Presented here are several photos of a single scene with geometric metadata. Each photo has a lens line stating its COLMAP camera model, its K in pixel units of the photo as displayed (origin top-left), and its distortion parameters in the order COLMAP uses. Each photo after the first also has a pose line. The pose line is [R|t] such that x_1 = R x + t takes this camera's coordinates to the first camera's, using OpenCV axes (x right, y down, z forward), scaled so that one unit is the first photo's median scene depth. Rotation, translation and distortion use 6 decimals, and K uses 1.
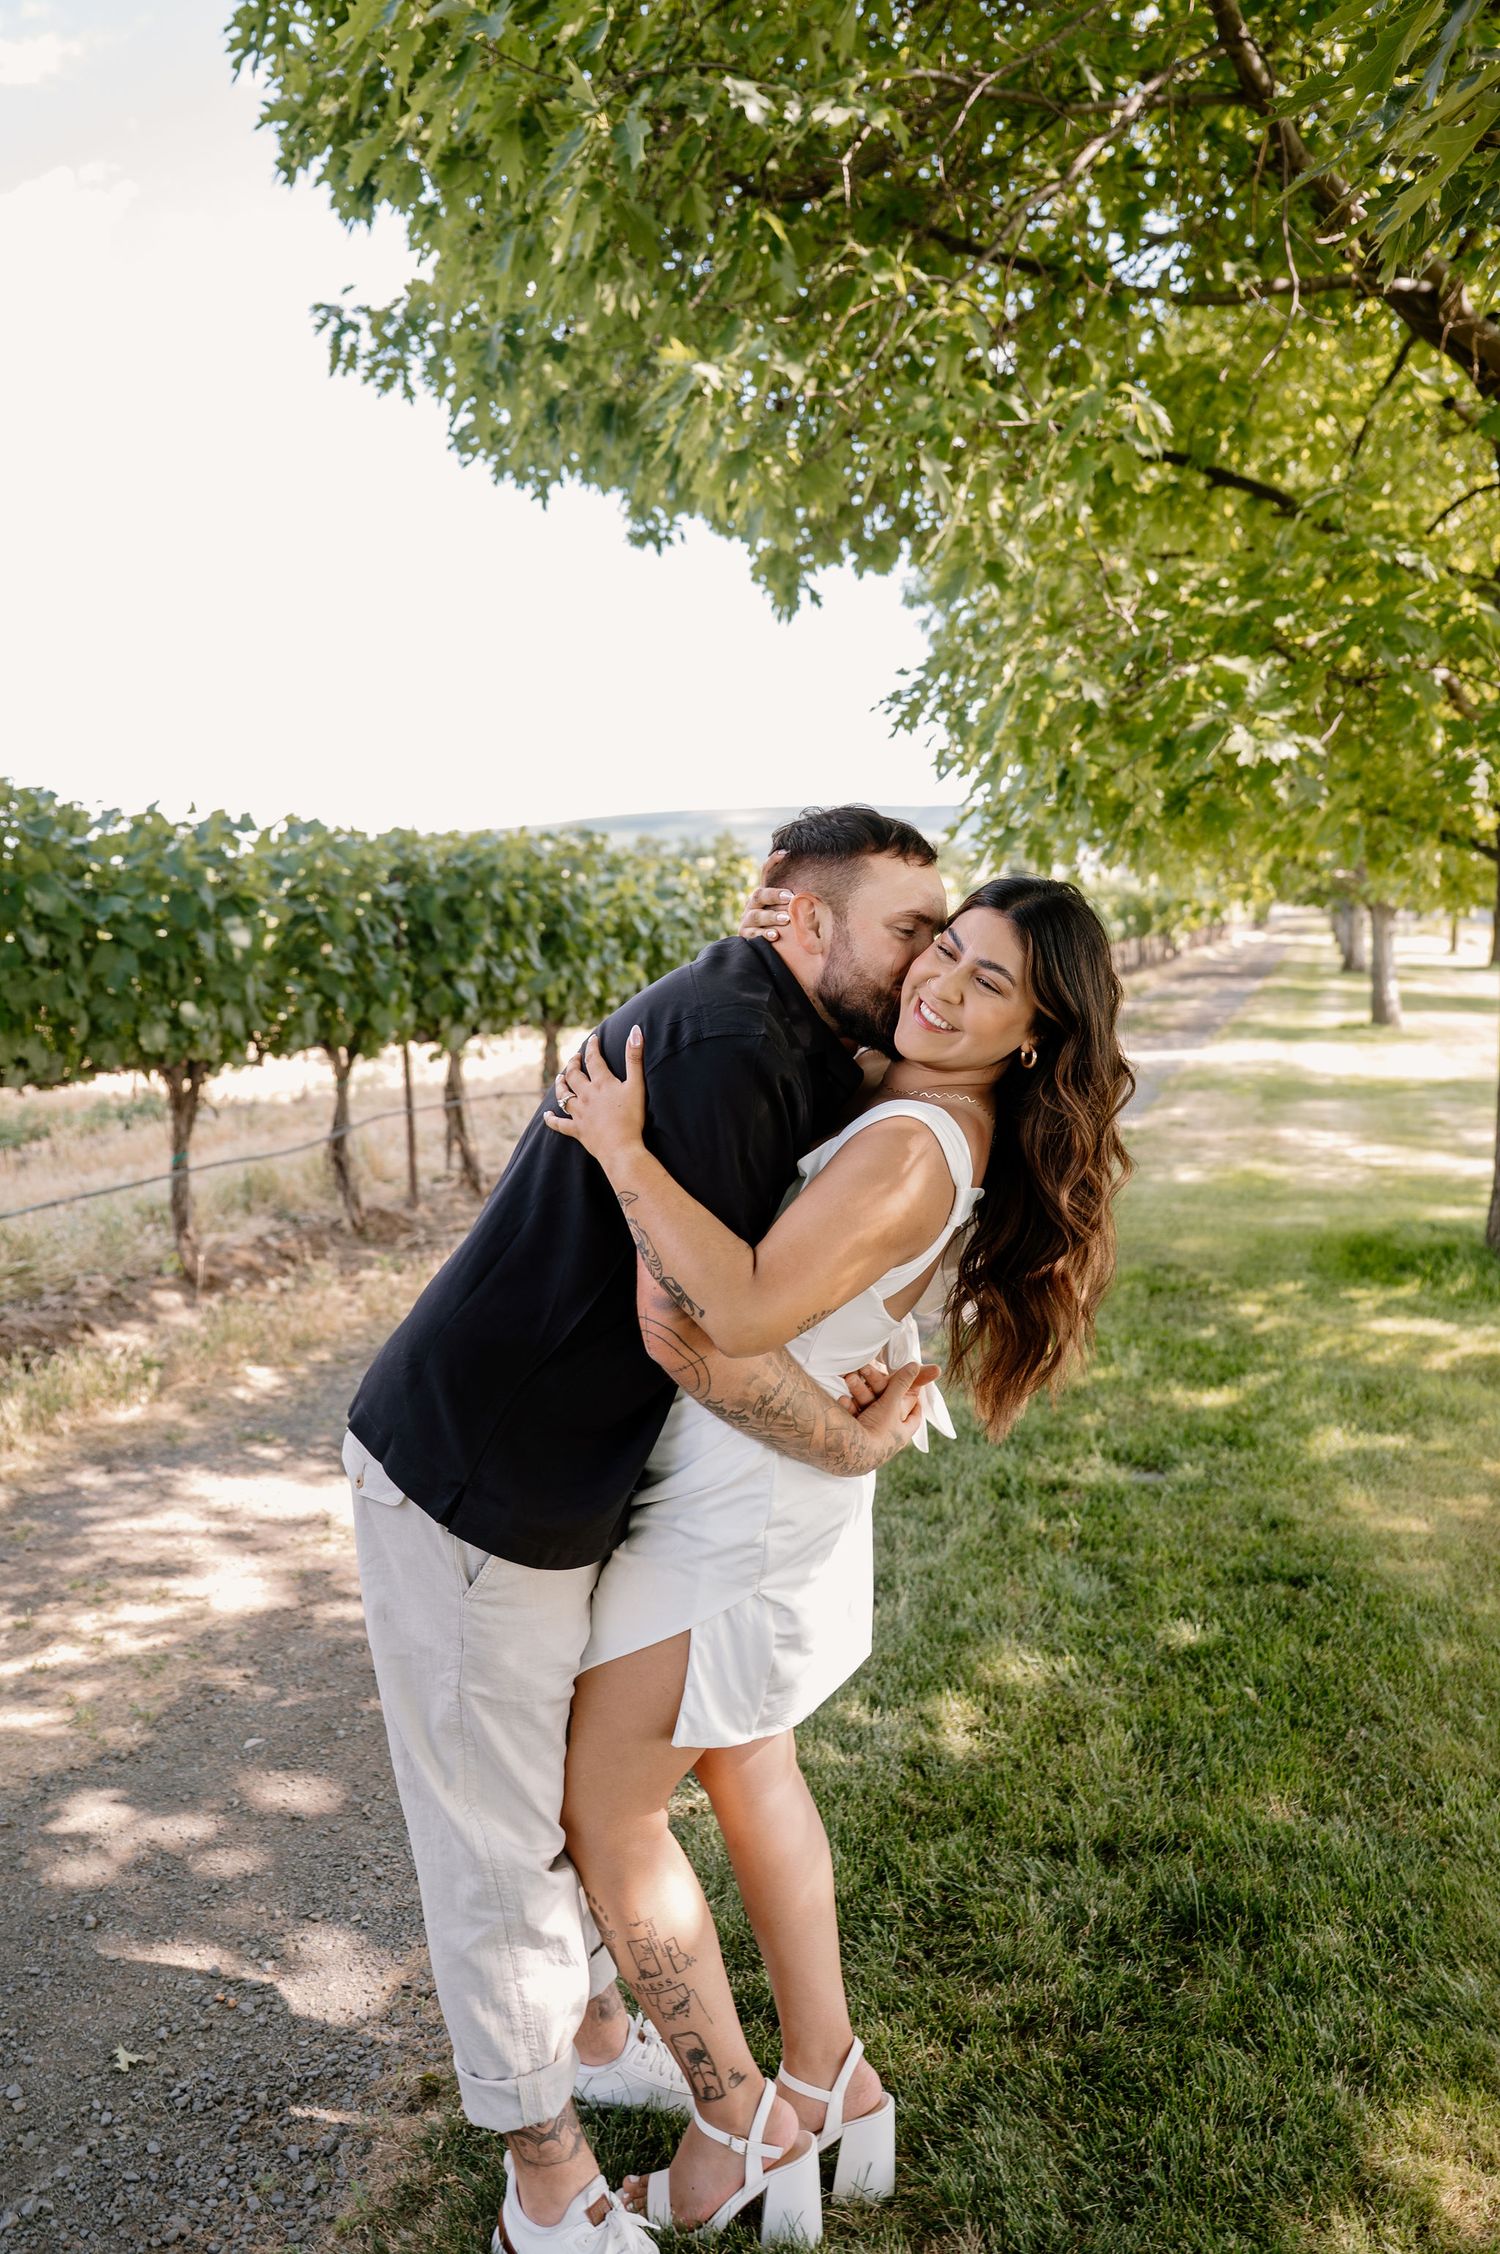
lens RADIAL K [[1529.0, 0, 814.0], [0, 1529.0, 1053.6], [0, 0, 1]] dist [0.003246, 0.000487]
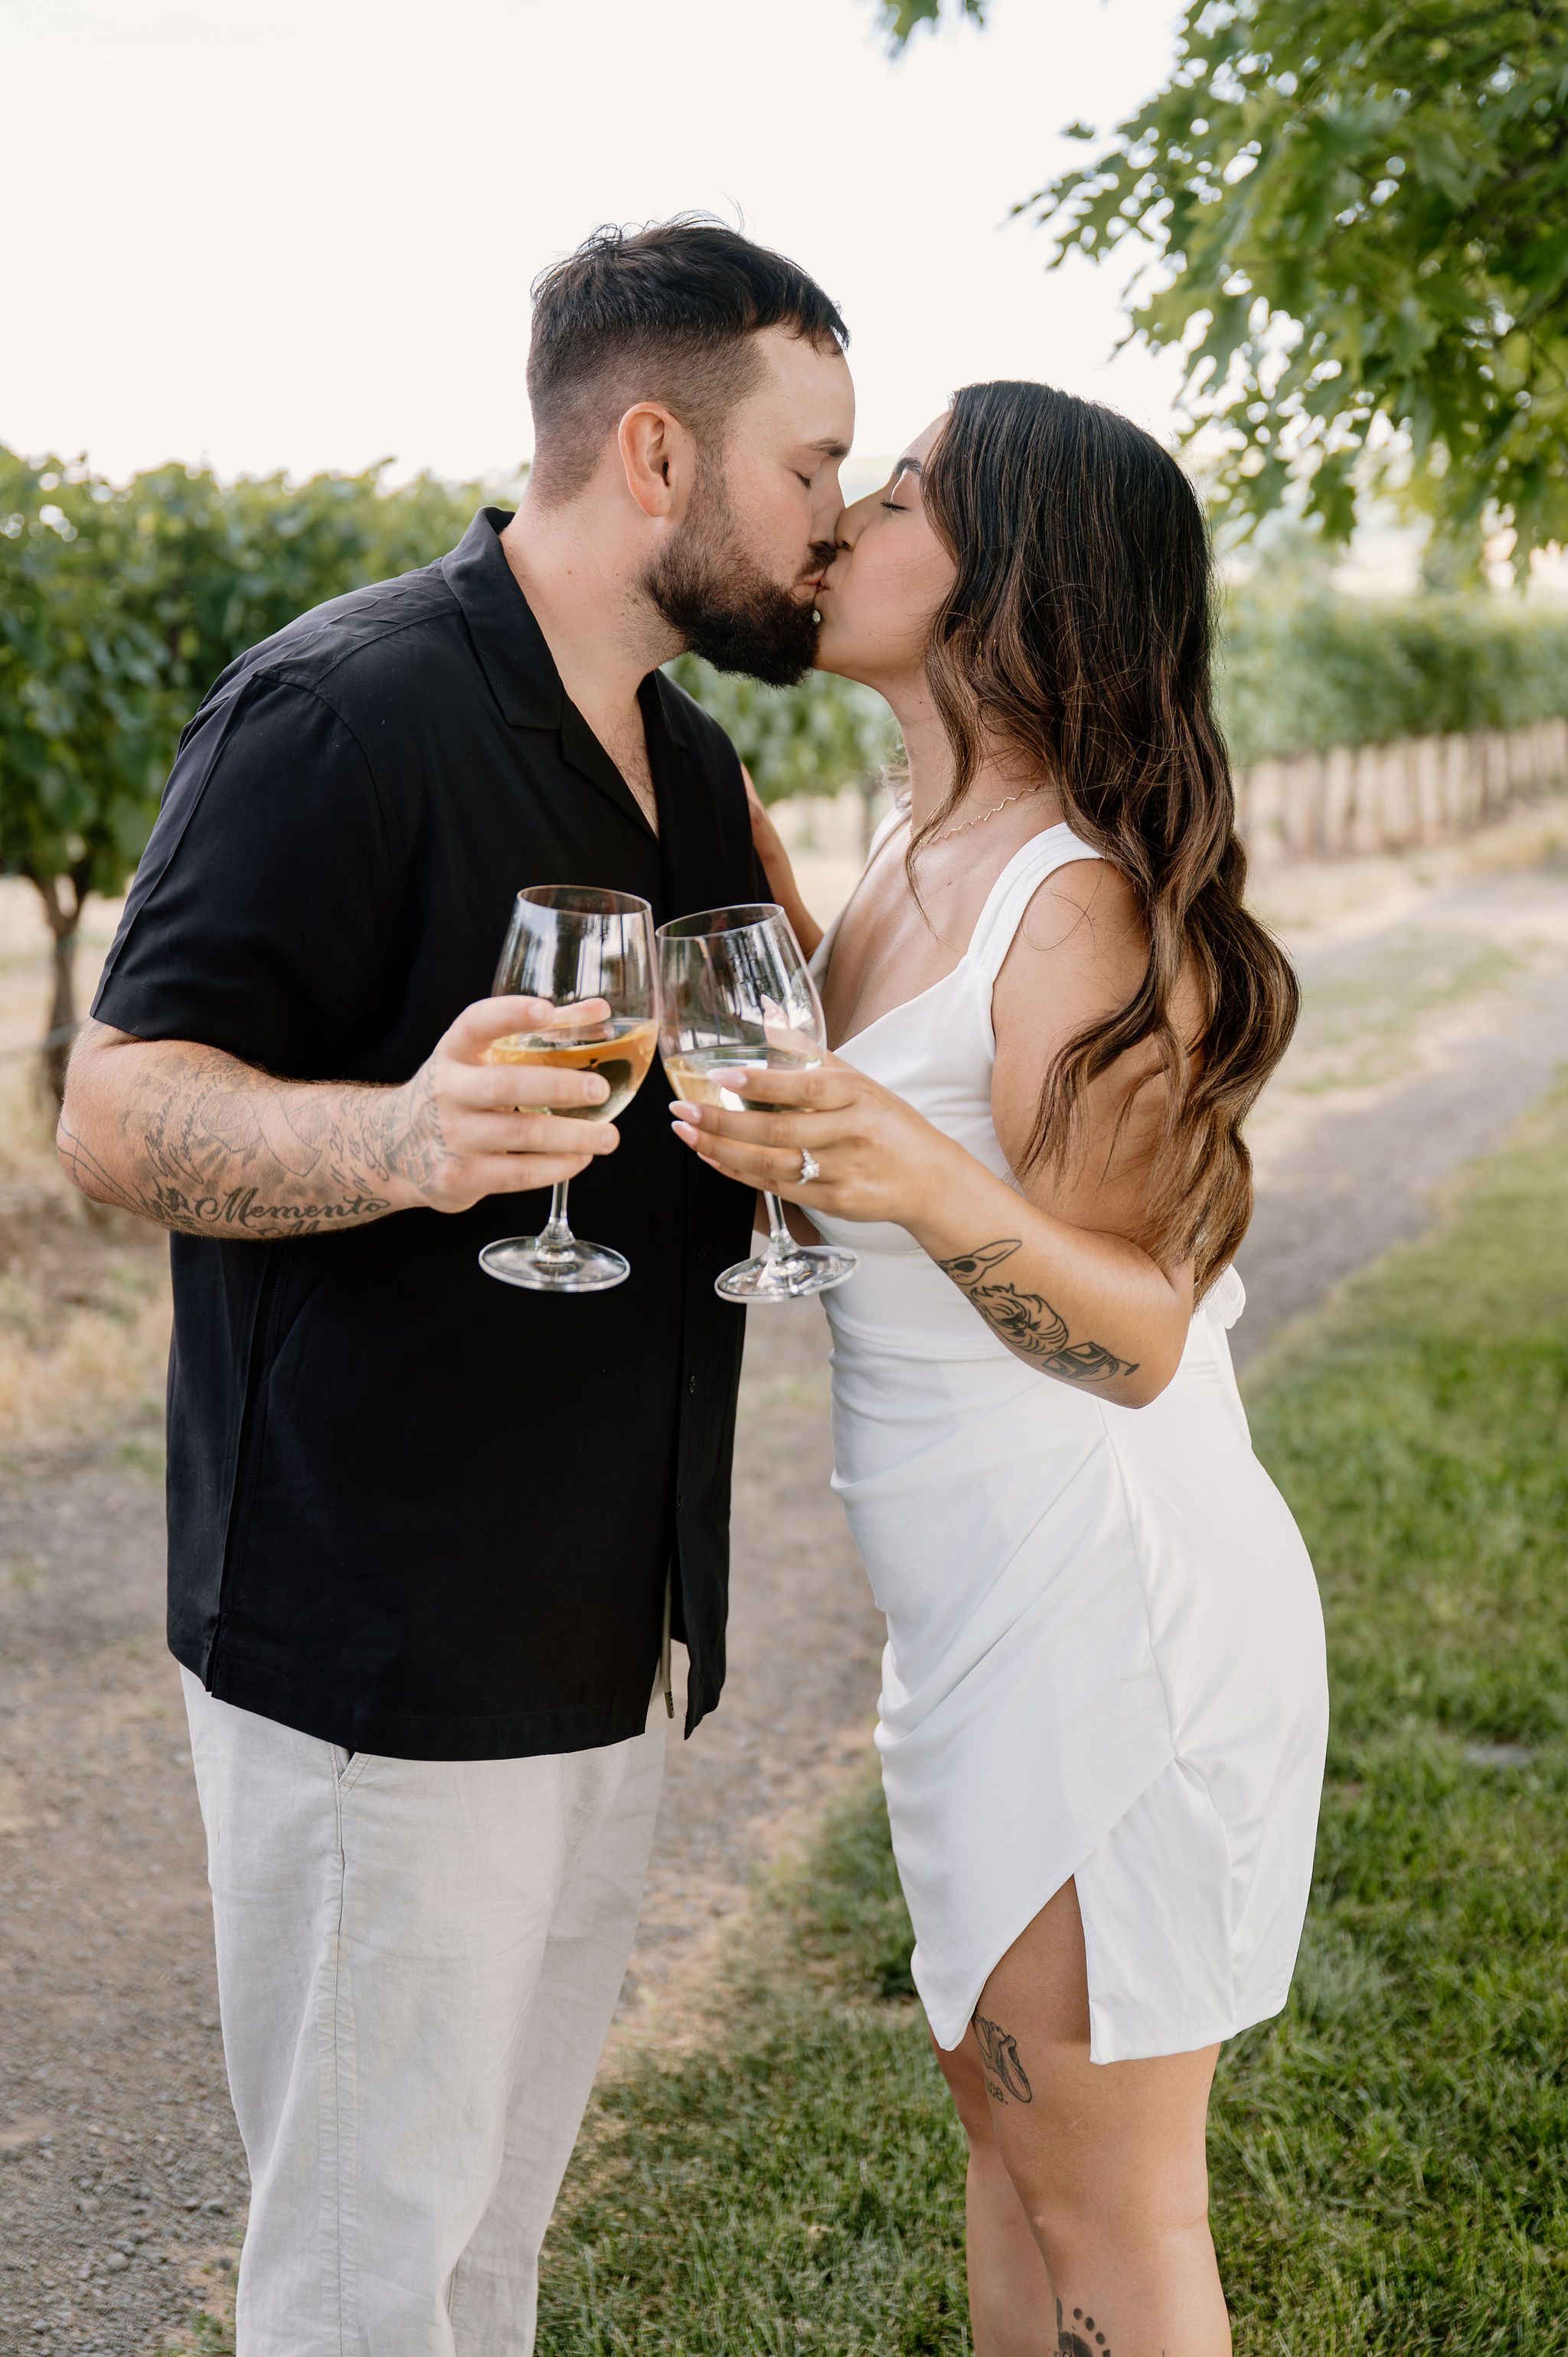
lens RADIAL K [[2755.7, 0, 896.2], [0, 2755.7, 1182.7], [0, 0, 1]] dist [0.012995, -0.003199]
pose [[0.998281, 0.026723, -0.052159, 0.050707], [-0.021416, 0.994779, 0.099780, -0.001059], [0.054553, -0.098492, 0.993641, 0.077325]]
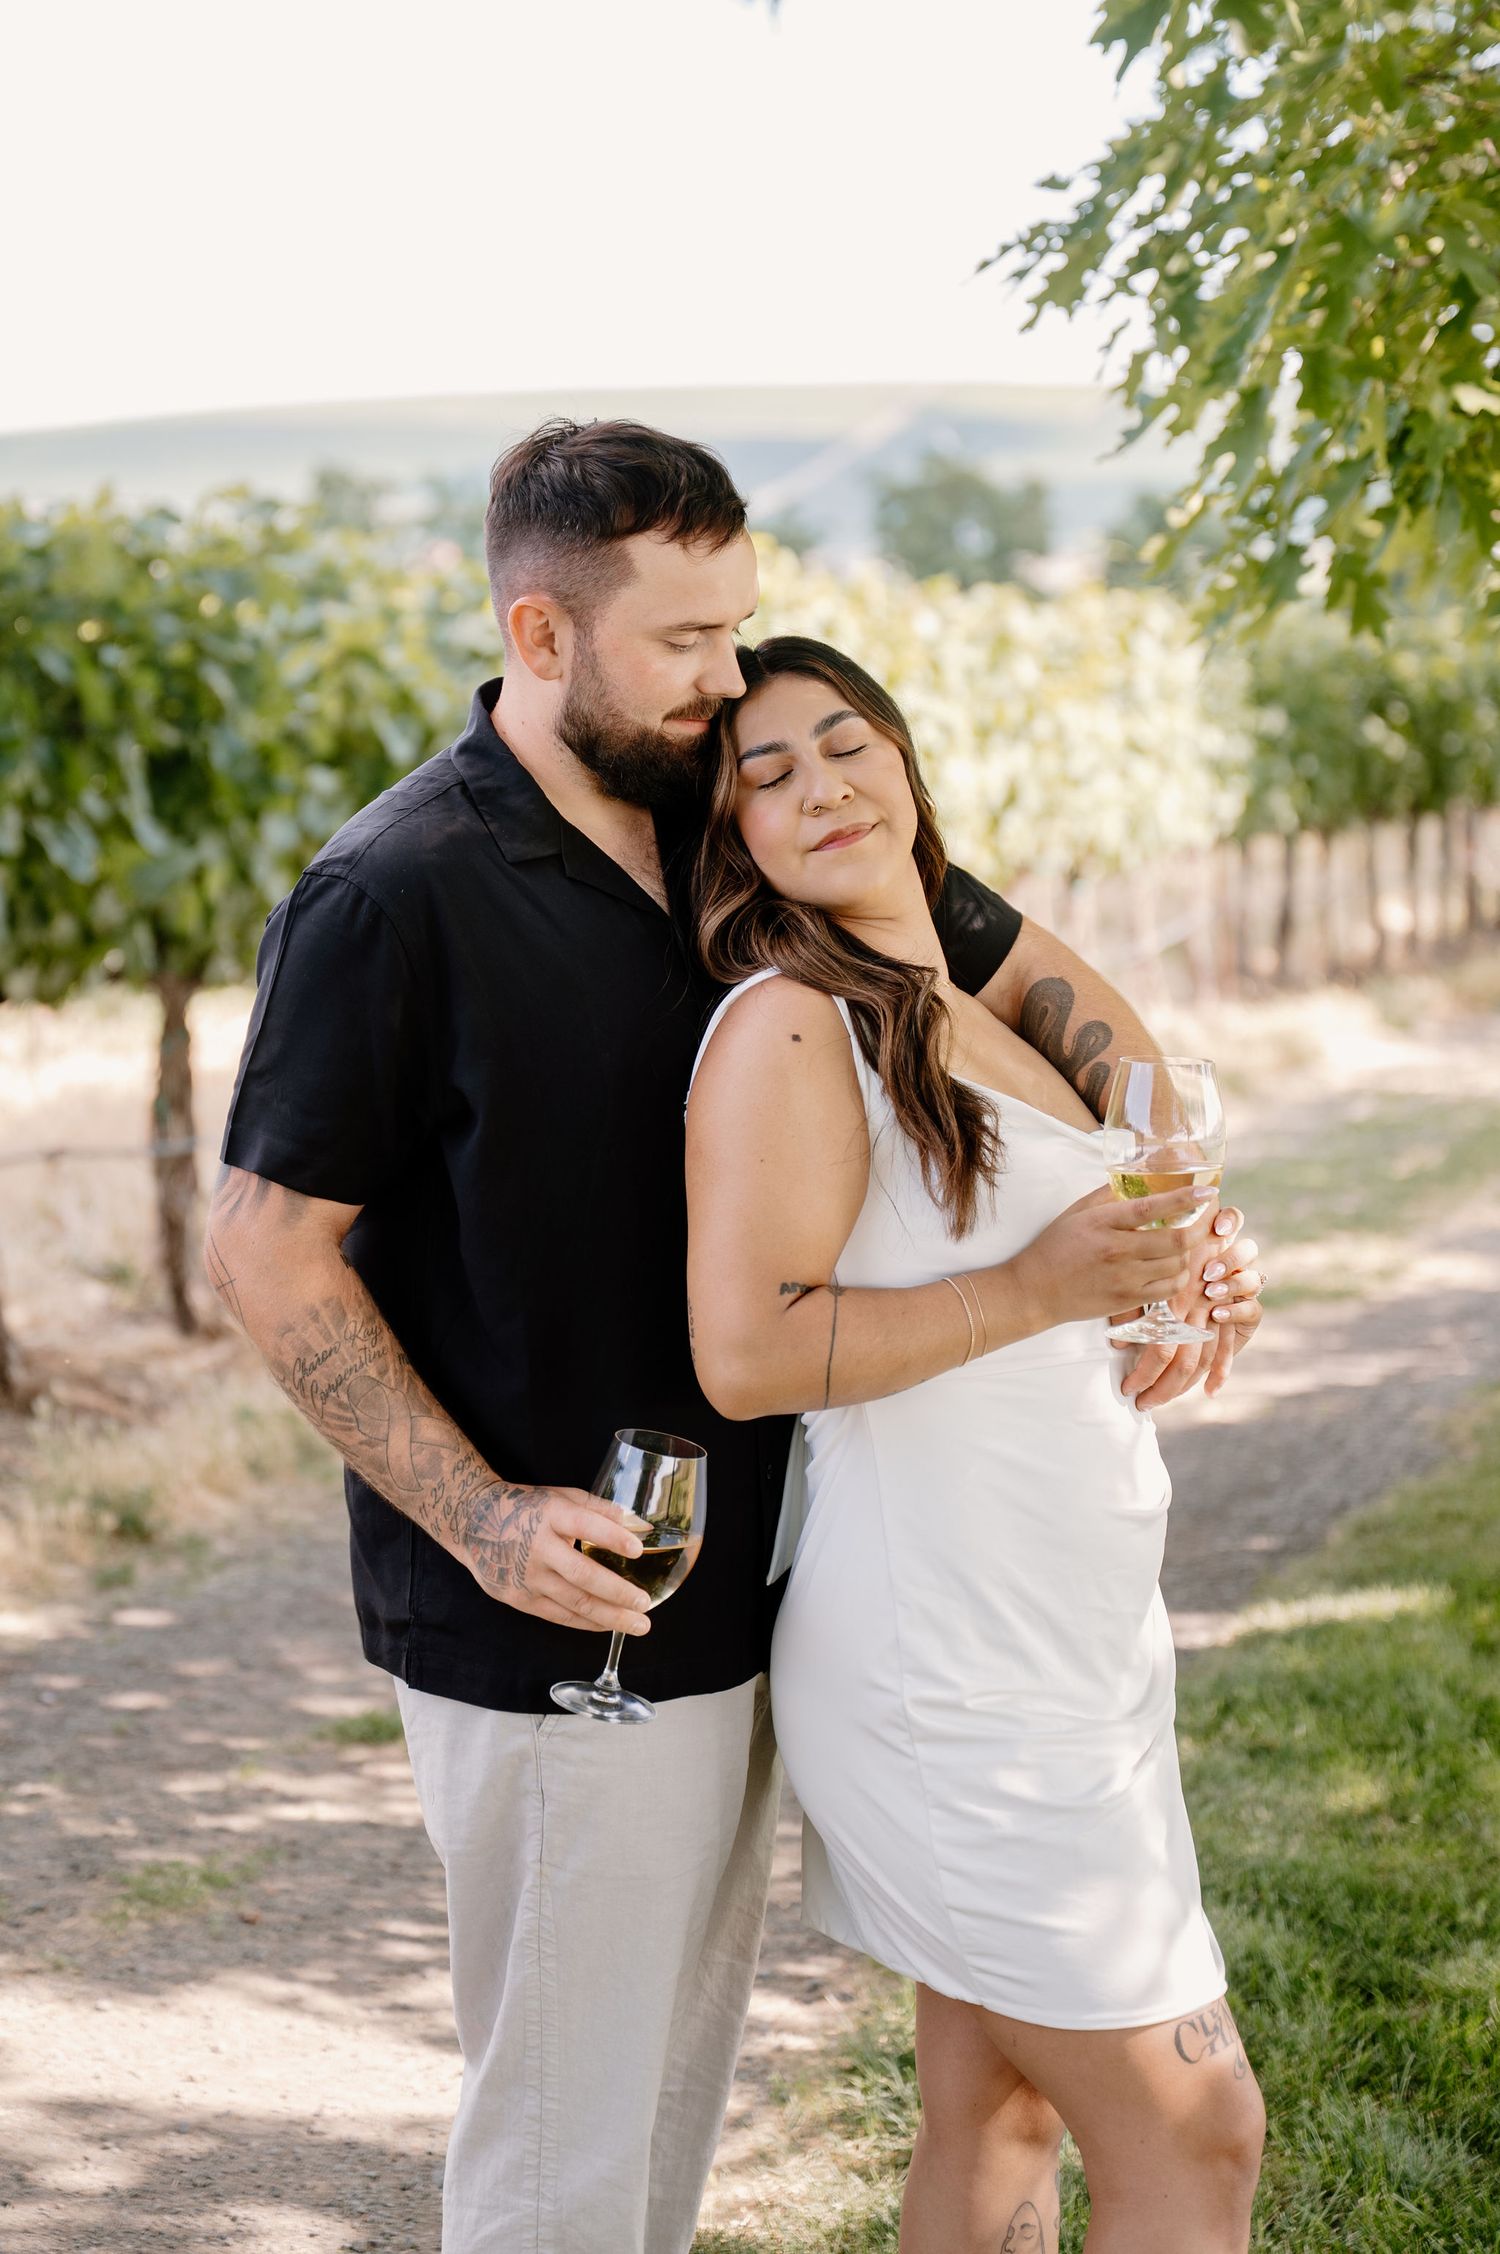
lens RADIAL K [[4277.7, 0, 750.0], [0, 4277.7, 1127.0], [0, 0, 1]] dist [-0.063701, 0.118524]
pose [[0.999901, 0.008708, -0.011009, -0.013205], [-0.008592, 0.999908, 0.010539, 0.010946], [0.011100, -0.010443, 0.999884, -0.223648]]
